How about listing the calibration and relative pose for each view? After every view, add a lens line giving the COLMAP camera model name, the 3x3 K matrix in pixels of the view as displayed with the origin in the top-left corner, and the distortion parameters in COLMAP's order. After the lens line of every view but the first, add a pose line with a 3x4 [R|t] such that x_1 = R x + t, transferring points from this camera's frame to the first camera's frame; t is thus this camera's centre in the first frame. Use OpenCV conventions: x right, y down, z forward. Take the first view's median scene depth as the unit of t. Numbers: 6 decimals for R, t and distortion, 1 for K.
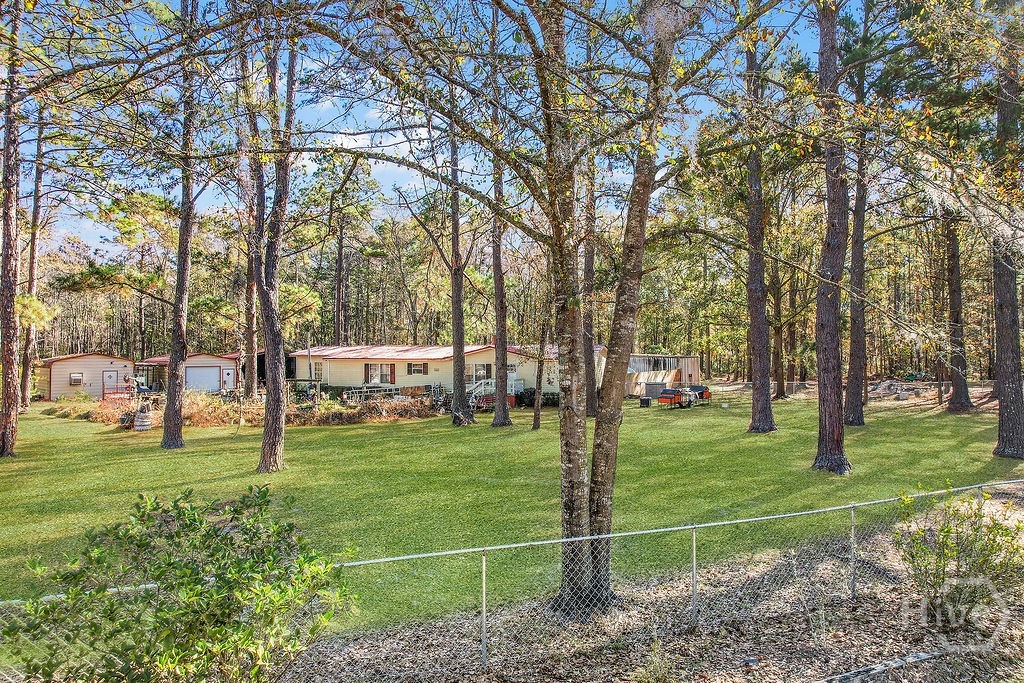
lens RADIAL K [[649.1, 0, 512.0], [0, 649.1, 341.5], [0, 0, 1]] dist [-0.078553, 0.077151]
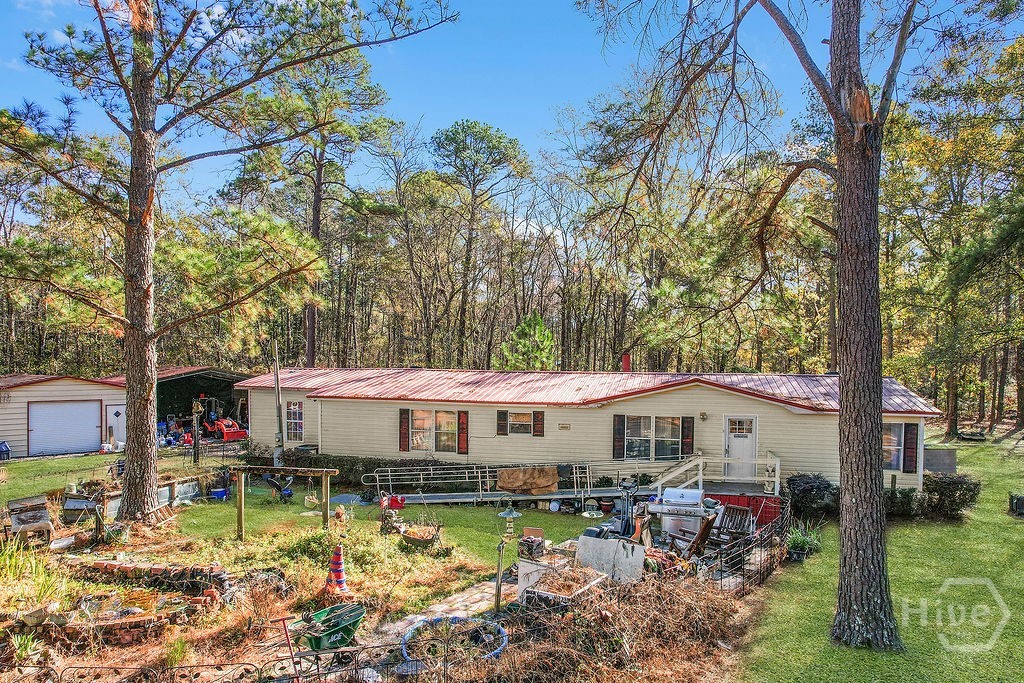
lens RADIAL K [[662.4, 0, 509.8], [0, 662.4, 385.6], [0, 0, 1]] dist [-0.034429, 0.000454]
pose [[0.996500, 0.014242, 0.082374, -0.193027], [-0.017984, 0.998831, 0.044863, -0.006463], [-0.081638, -0.046188, 0.995591, 0.524017]]
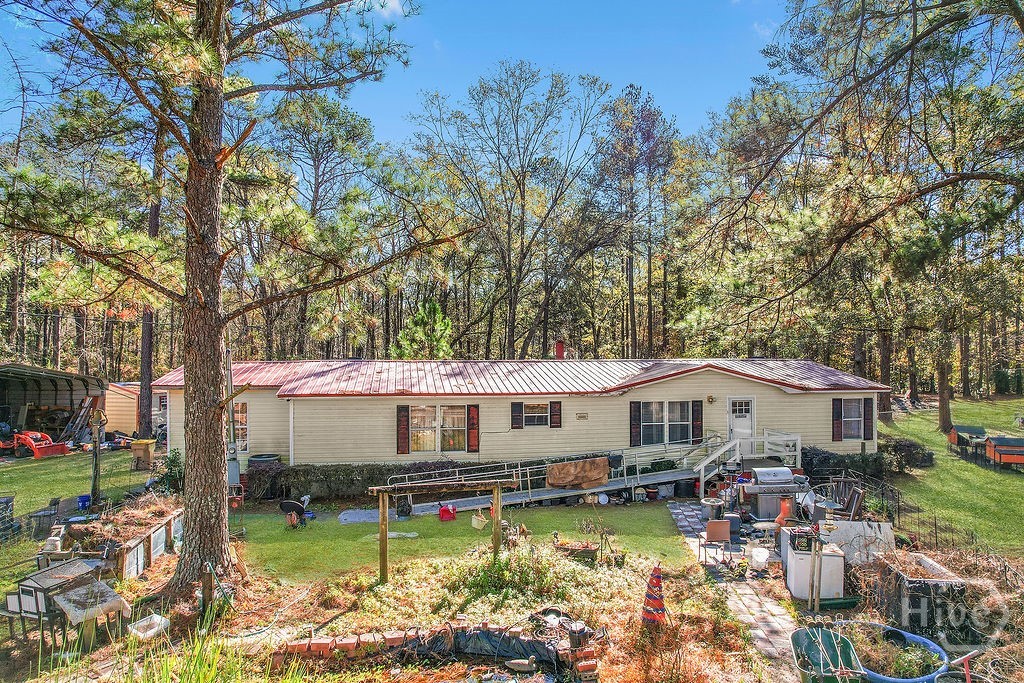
lens RADIAL K [[659.0, 0, 512.0], [0, 659.0, 341.5], [0, 0, 1]] dist [-0.021734, -0.000156]
pose [[0.878881, 0.012334, 0.476882, -0.376248], [-0.008296, 0.999910, -0.010572, -0.003399], [-0.476970, 0.005335, 0.878904, 0.609845]]
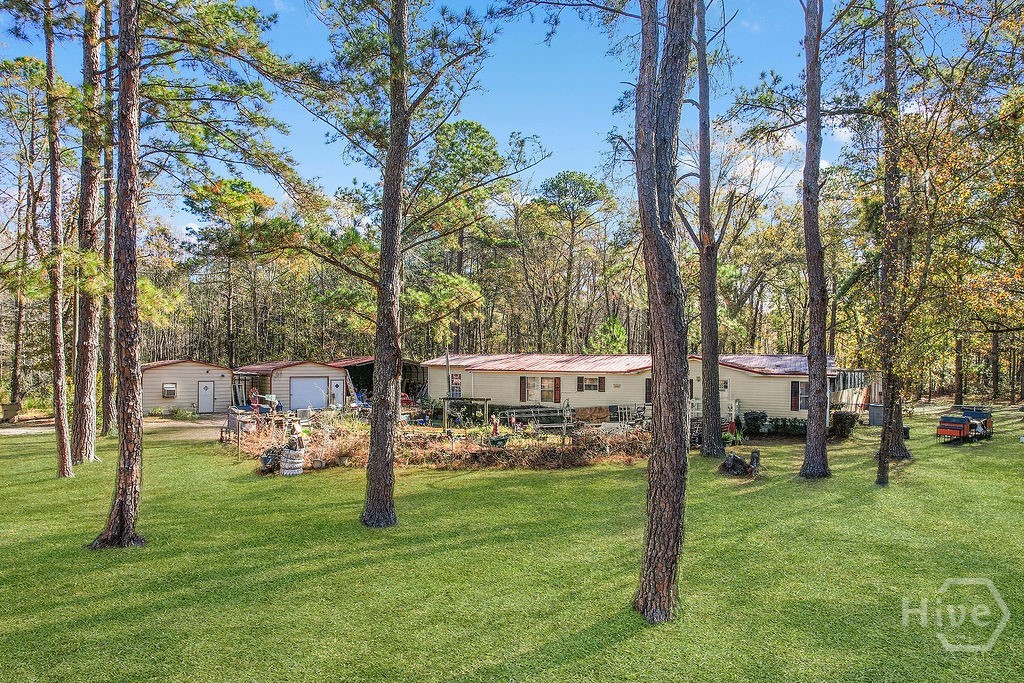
lens RADIAL K [[655.2, 0, 510.7], [0, 655.2, 361.1], [0, 0, 1]] dist [-0.003305, 0.000108]
pose [[0.995941, 0.010493, -0.089397, -0.171965], [-0.009001, 0.999814, 0.017081, 0.001186], [0.089559, -0.016207, 0.995850, 0.194133]]
